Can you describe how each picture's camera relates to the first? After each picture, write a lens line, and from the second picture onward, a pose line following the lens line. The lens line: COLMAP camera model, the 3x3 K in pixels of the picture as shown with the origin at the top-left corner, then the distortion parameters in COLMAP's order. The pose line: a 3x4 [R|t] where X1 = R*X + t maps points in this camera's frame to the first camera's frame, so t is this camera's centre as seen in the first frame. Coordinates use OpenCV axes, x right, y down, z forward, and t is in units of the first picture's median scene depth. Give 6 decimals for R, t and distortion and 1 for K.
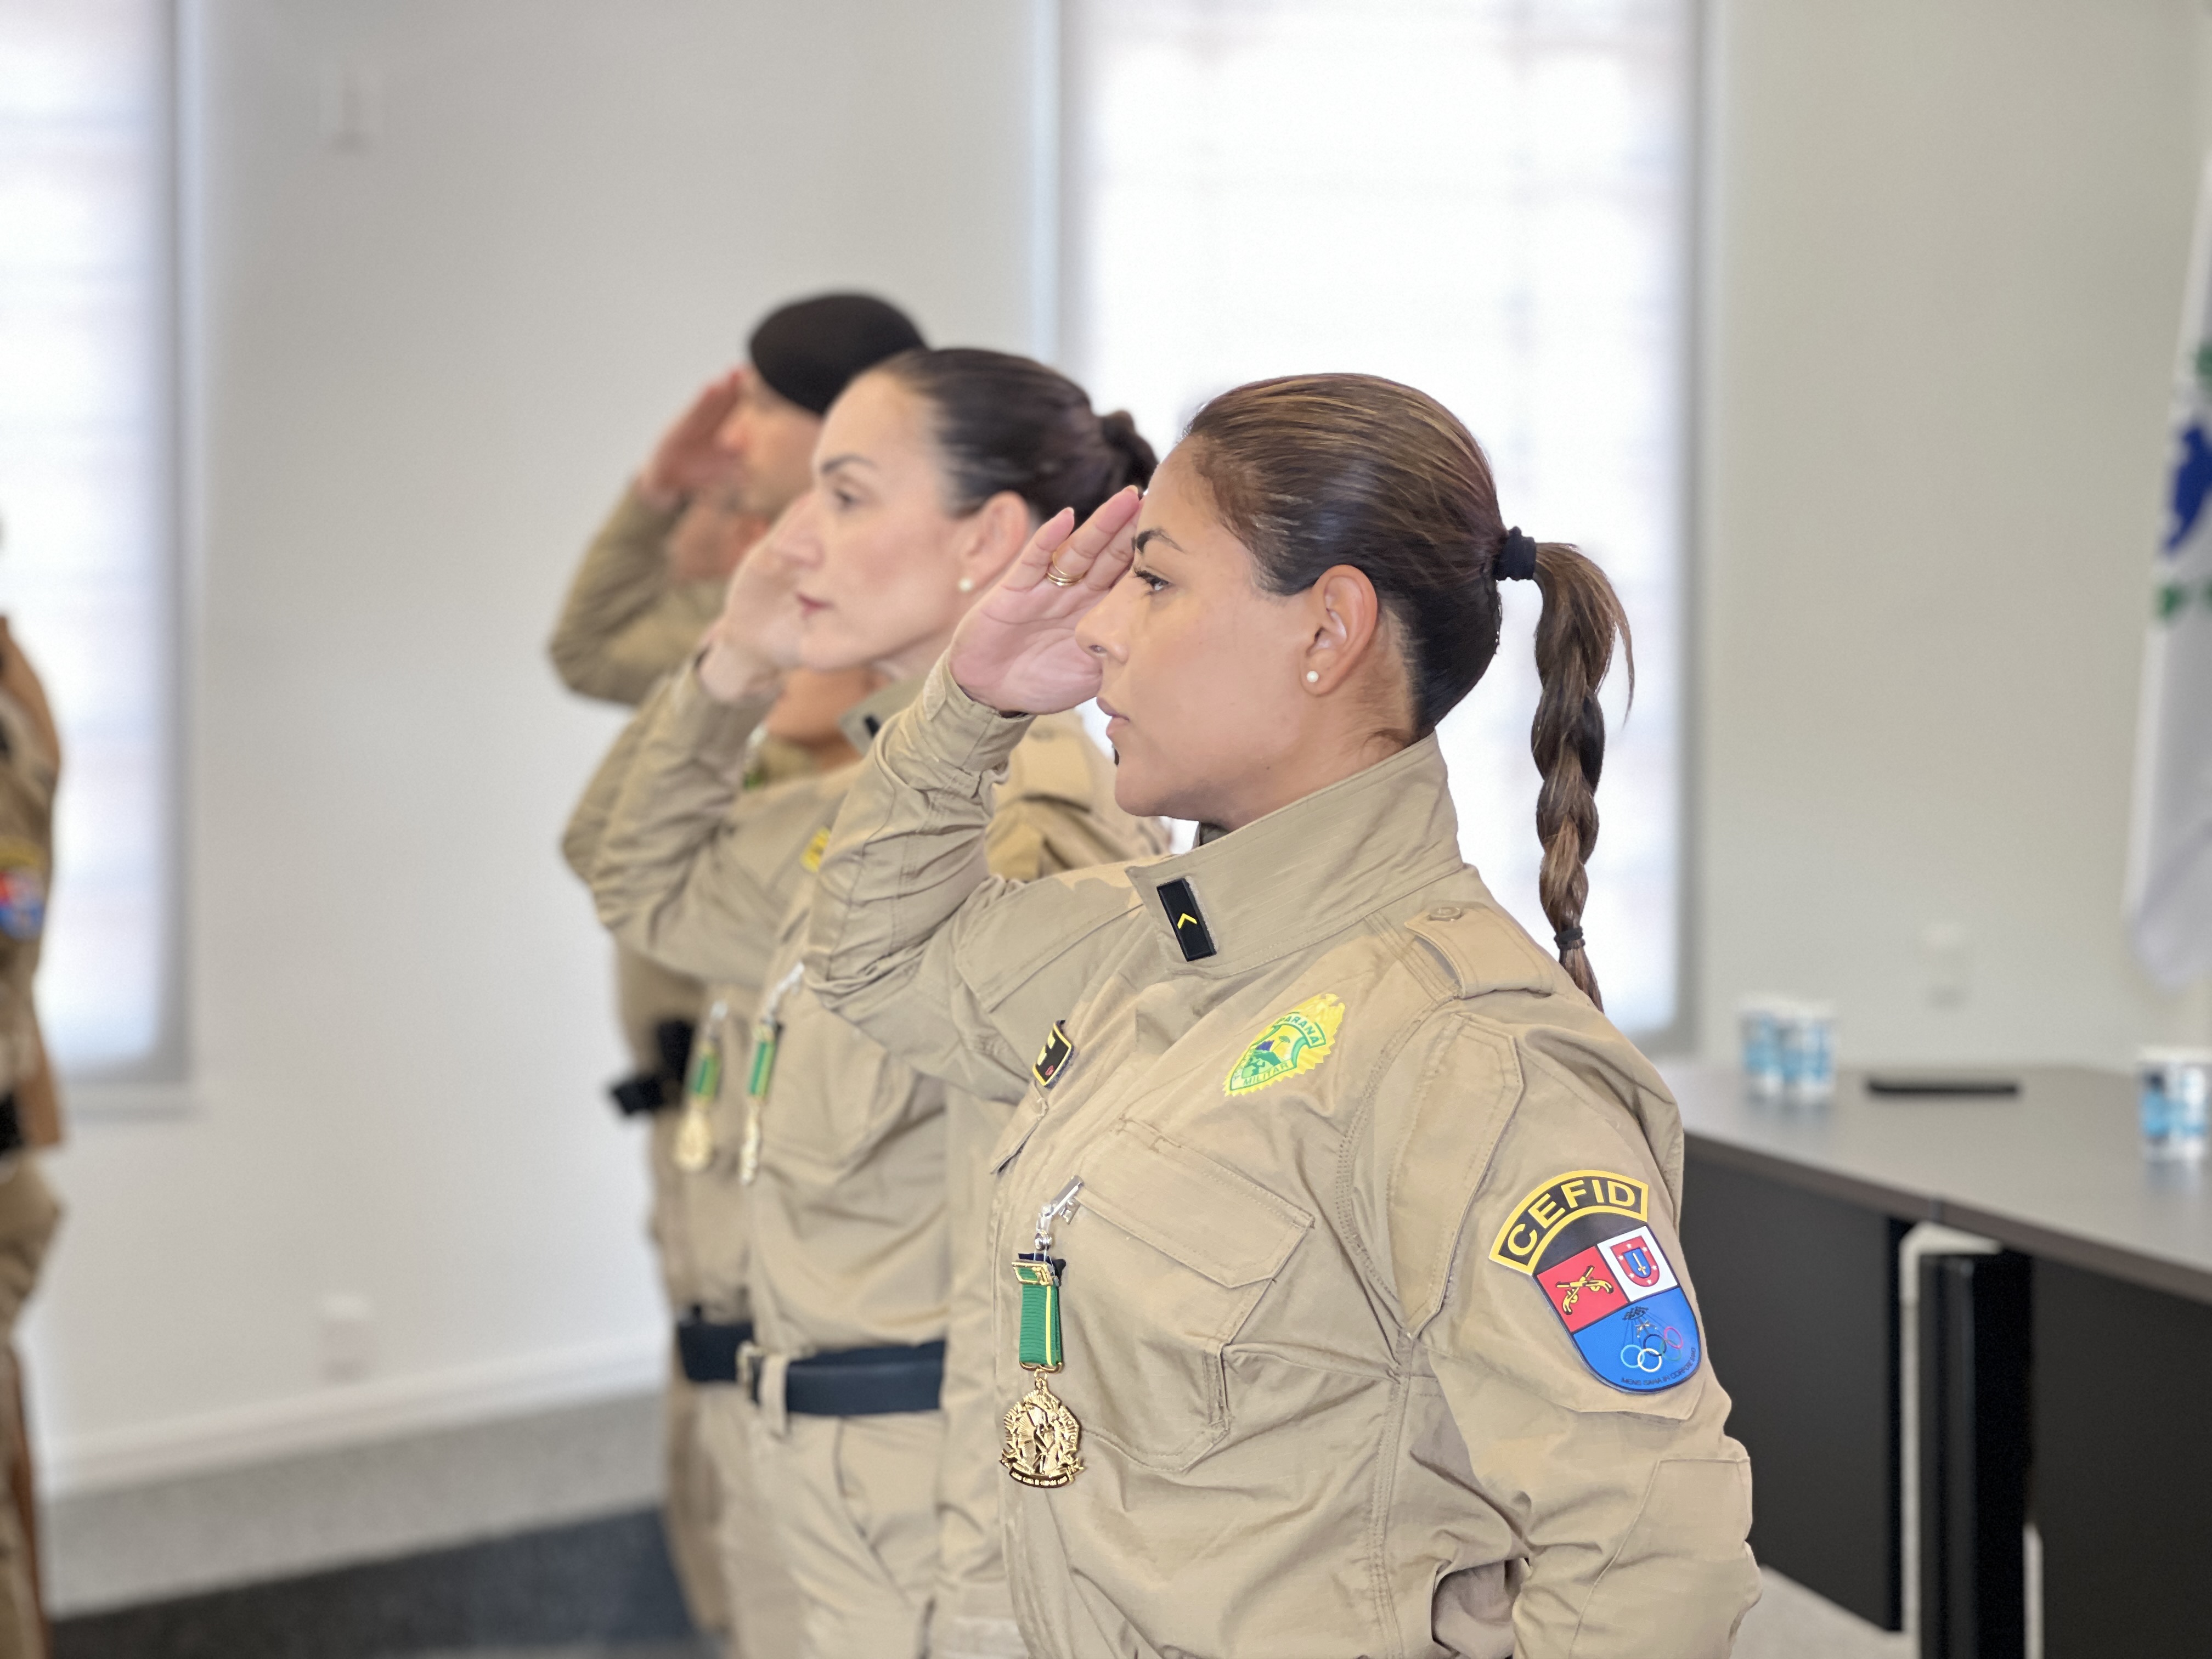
lens RADIAL K [[4854.7, 0, 1105.0], [0, 4854.7, 832.5], [0, 0, 1]] dist [0.241828, 0.000000]
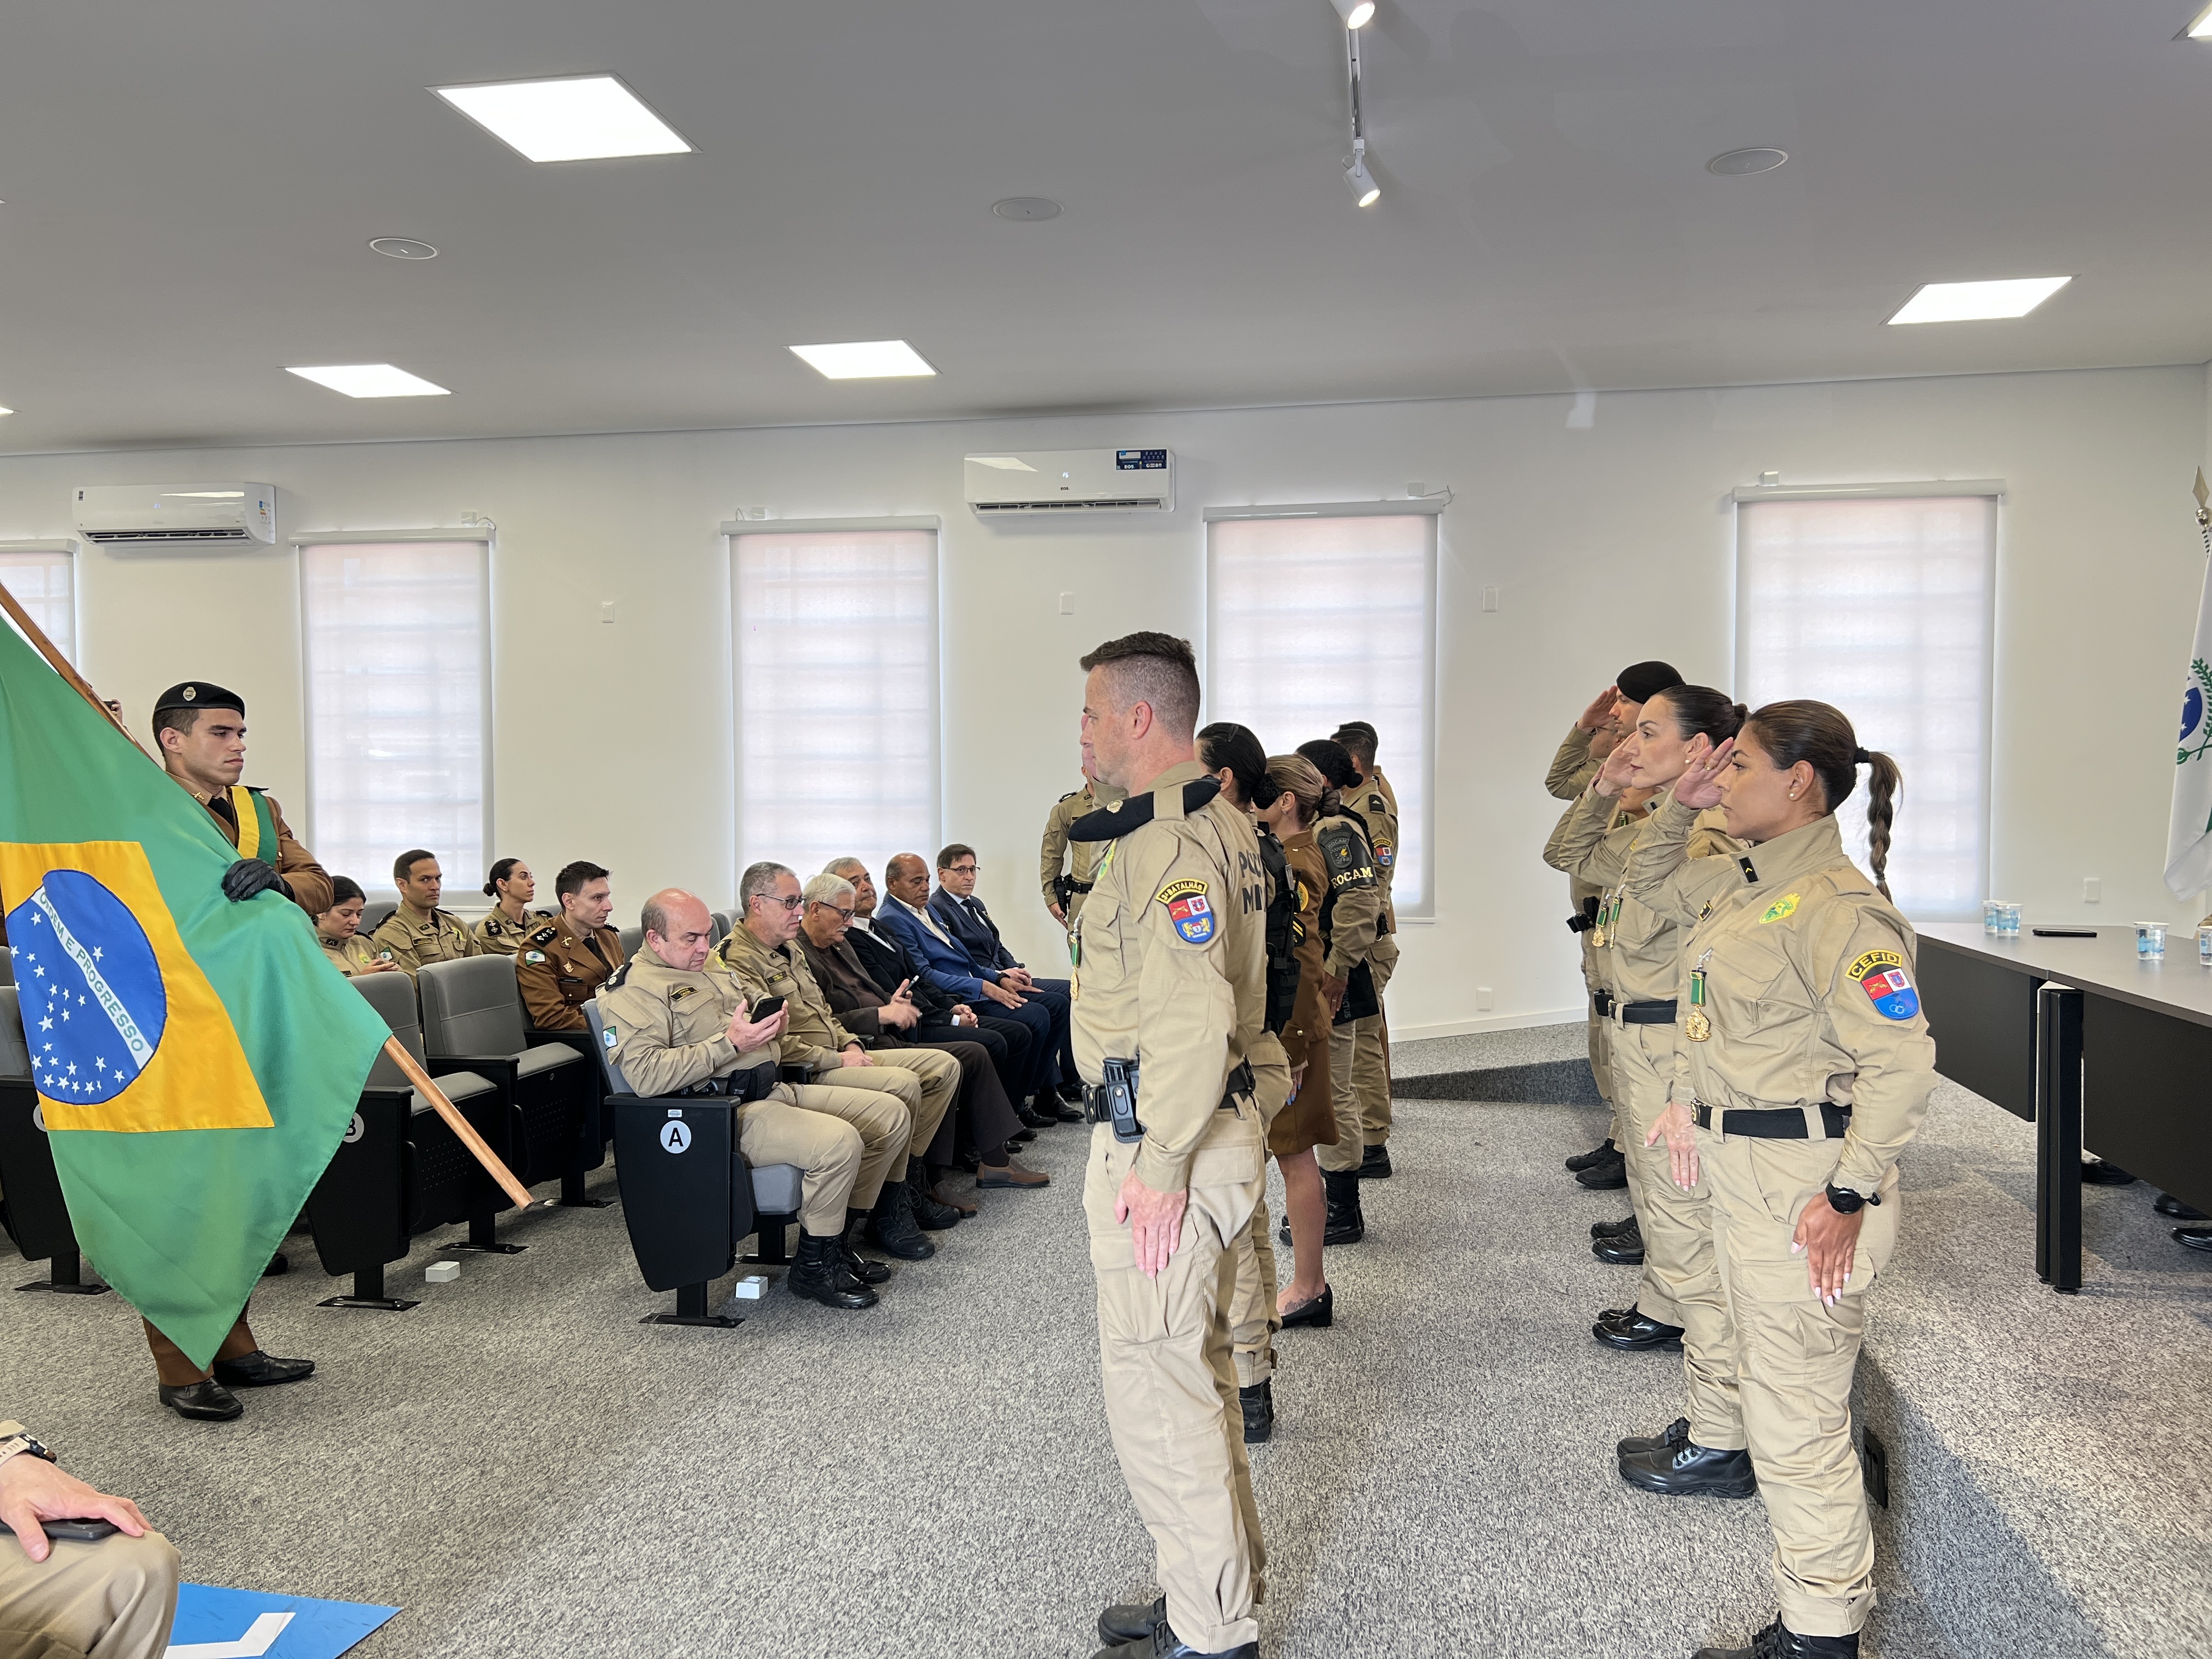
lens RADIAL K [[1653.3, 0, 1109.7], [0, 1653.3, 841.0], [0, 0, 1]] dist [0.053801, -0.062463]
pose [[0.929906, 0.010515, -0.367647, 0.028294], [-0.008777, 0.999941, 0.006398, -0.004391], [0.367693, -0.002723, 0.929943, -0.187238]]
